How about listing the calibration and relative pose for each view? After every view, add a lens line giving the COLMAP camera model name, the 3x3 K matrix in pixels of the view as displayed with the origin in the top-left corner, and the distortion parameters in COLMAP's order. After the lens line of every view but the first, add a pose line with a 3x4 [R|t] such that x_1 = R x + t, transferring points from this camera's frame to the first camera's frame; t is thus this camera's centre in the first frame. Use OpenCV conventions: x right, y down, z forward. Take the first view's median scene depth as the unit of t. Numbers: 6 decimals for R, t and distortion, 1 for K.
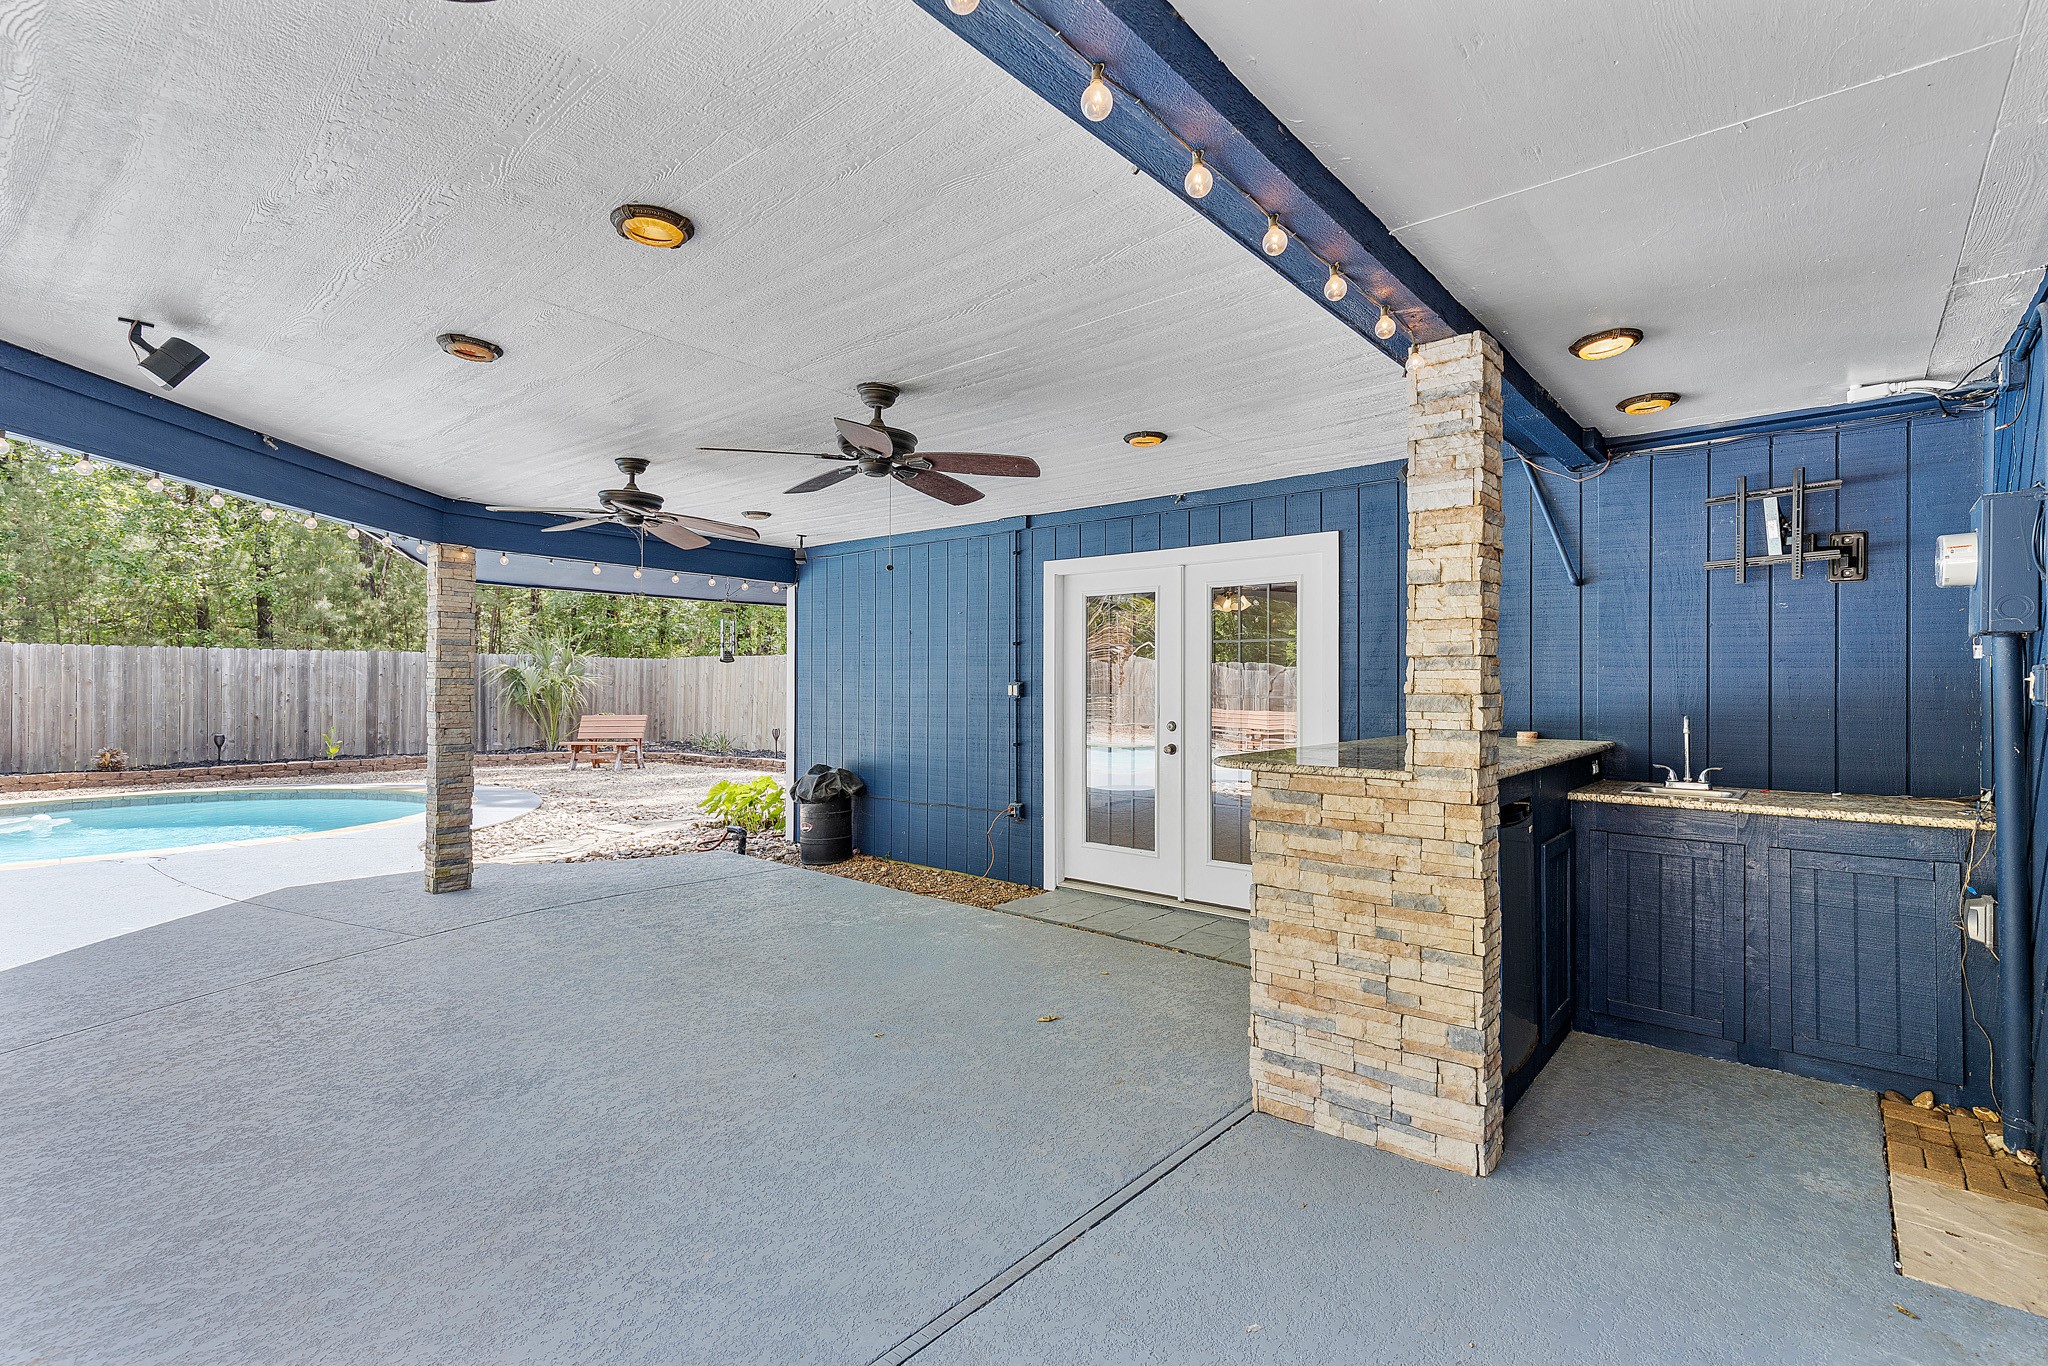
lens RADIAL K [[930.1, 0, 1060.9], [0, 930.1, 677.4], [0, 0, 1]] dist [0.025613, -0.016885]
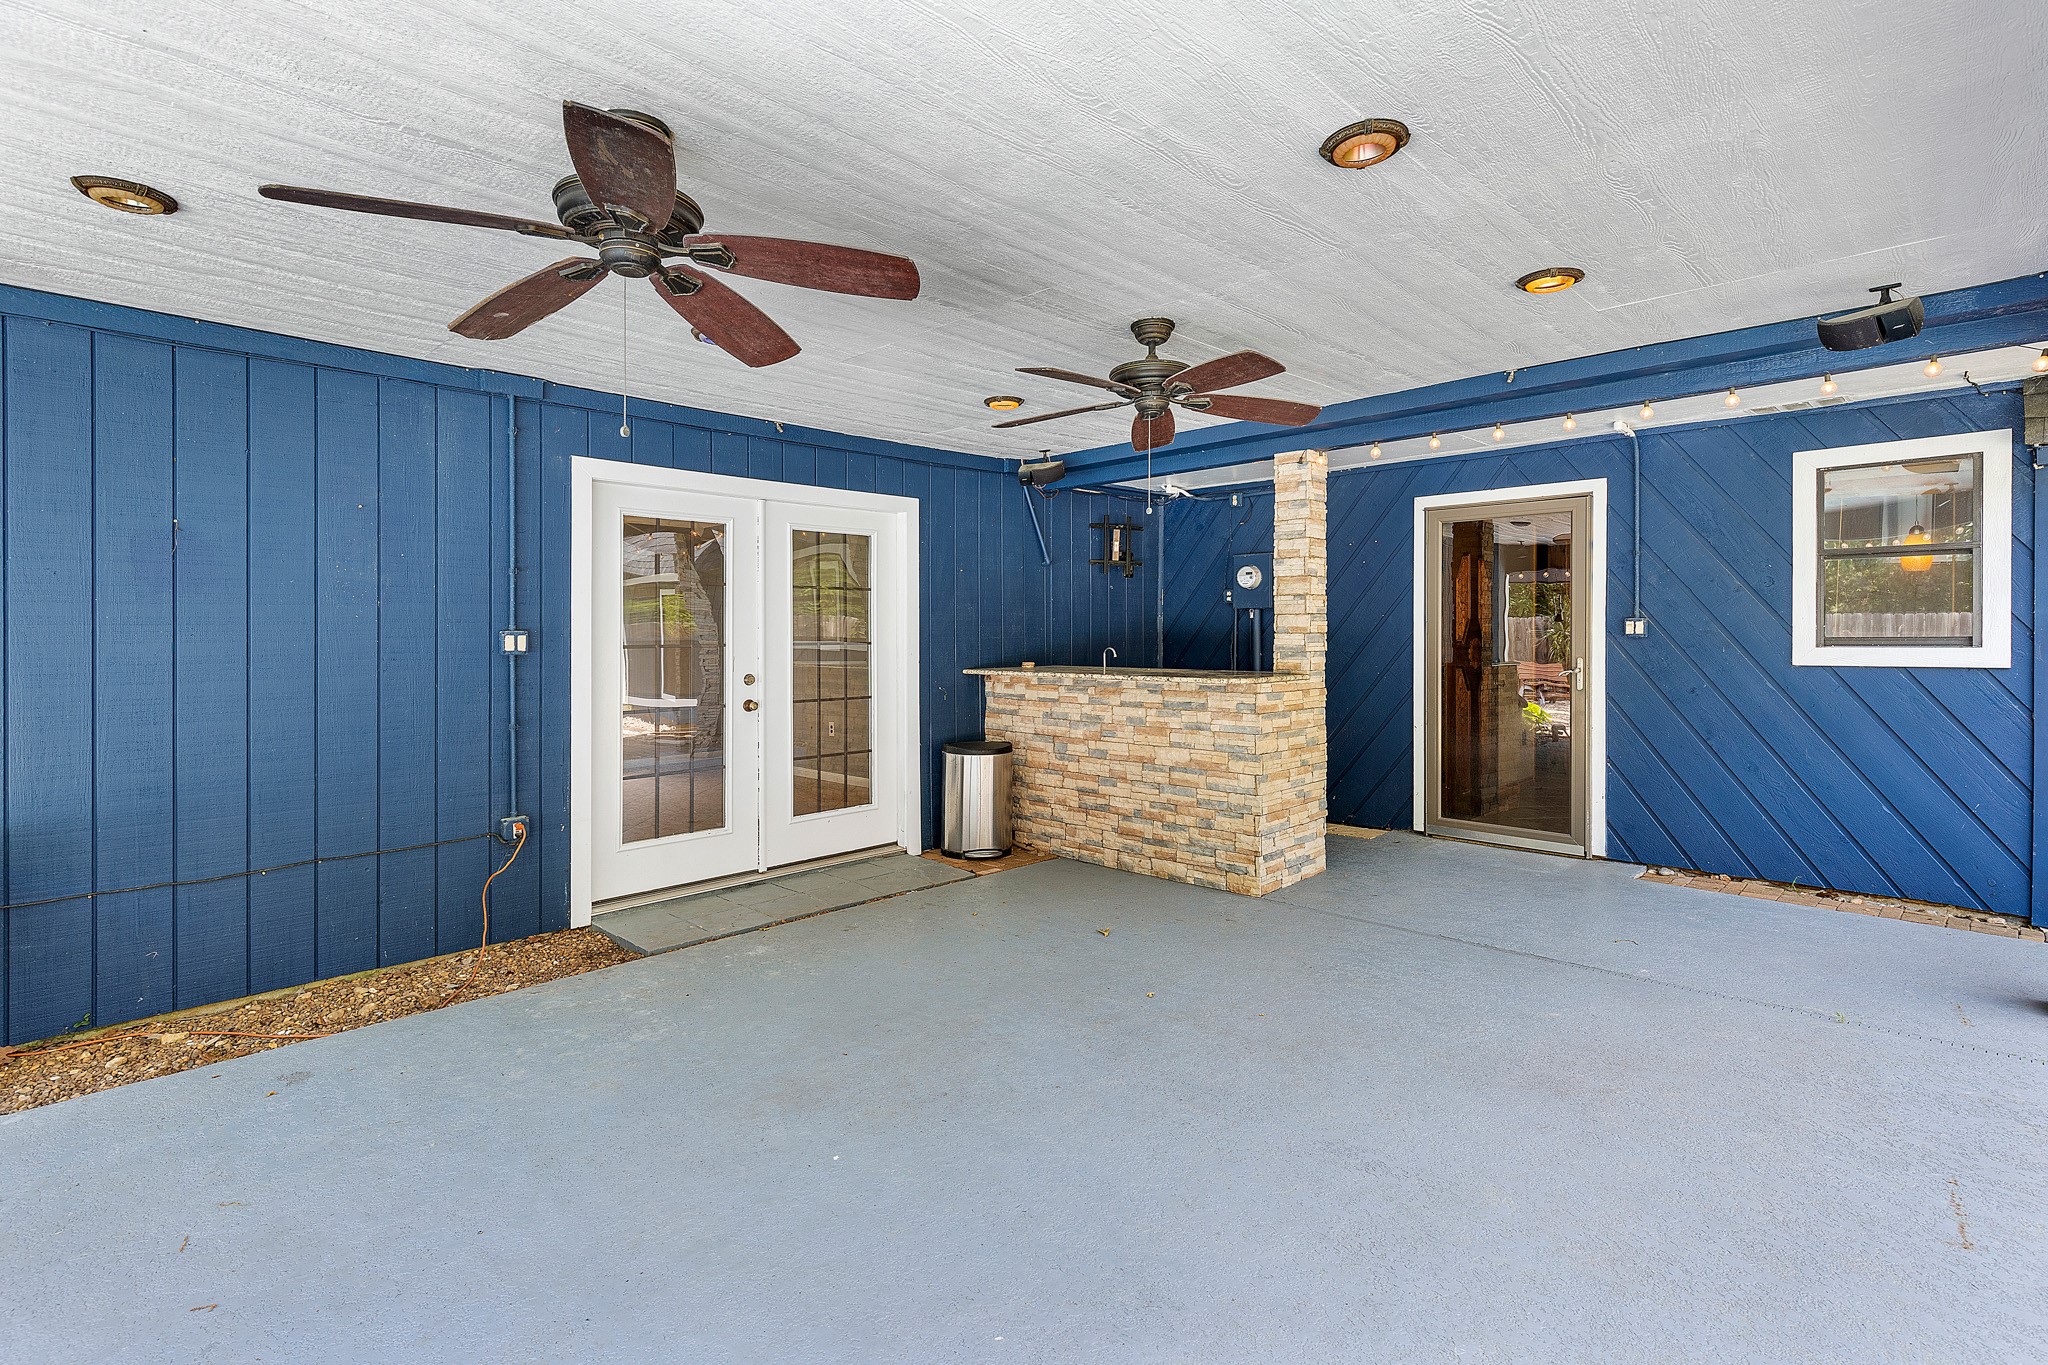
lens RADIAL K [[980.1, 0, 1025.2], [0, 980.1, 634.0], [0, 0, 1]] dist [-0.000287, -0.021140]
pose [[0.088132, -0.006502, 0.996088, -0.783149], [-0.002302, 0.999975, 0.006731, 0.002551], [-0.996106, -0.002886, 0.088114, 0.657141]]
